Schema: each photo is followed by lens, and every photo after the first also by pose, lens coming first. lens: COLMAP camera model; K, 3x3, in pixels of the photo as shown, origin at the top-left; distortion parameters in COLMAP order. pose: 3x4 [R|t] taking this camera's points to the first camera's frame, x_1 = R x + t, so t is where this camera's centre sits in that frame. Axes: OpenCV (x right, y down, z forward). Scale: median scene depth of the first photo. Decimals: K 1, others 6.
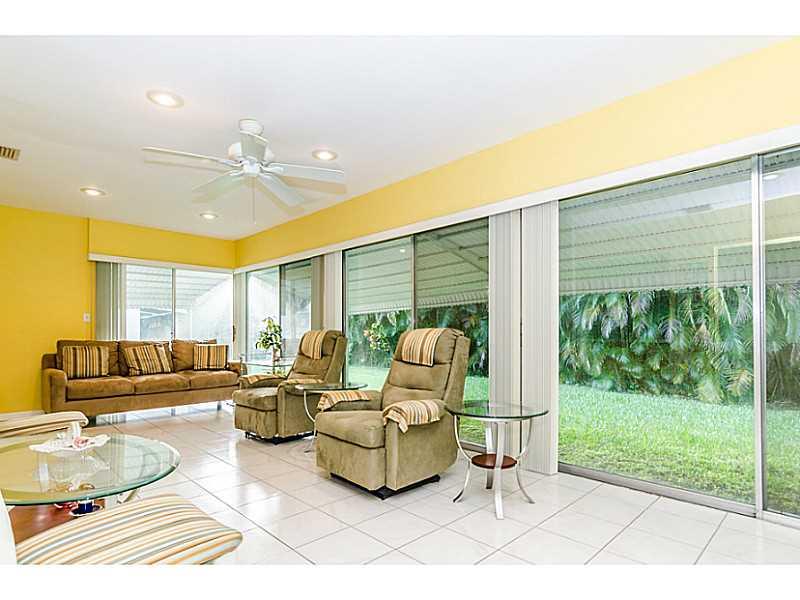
lens RADIAL K [[435.6, 0, 400.0], [0, 435.6, 300.0], [0, 0, 1]] dist [-0.026958, -0.001458]
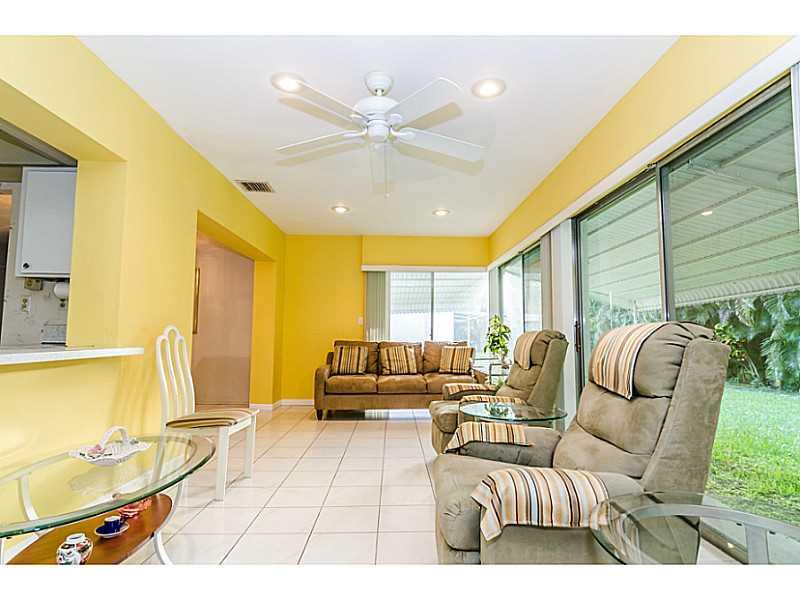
lens RADIAL K [[420.5, 0, 400.5], [0, 420.5, 282.6], [0, 0, 1]] dist [-0.002967, -0.000993]
pose [[0.727432, -0.081112, -0.681368, 0.126407], [0.046236, 0.996526, -0.069268, 0.023085], [0.684620, 0.018884, 0.728656, 0.269898]]
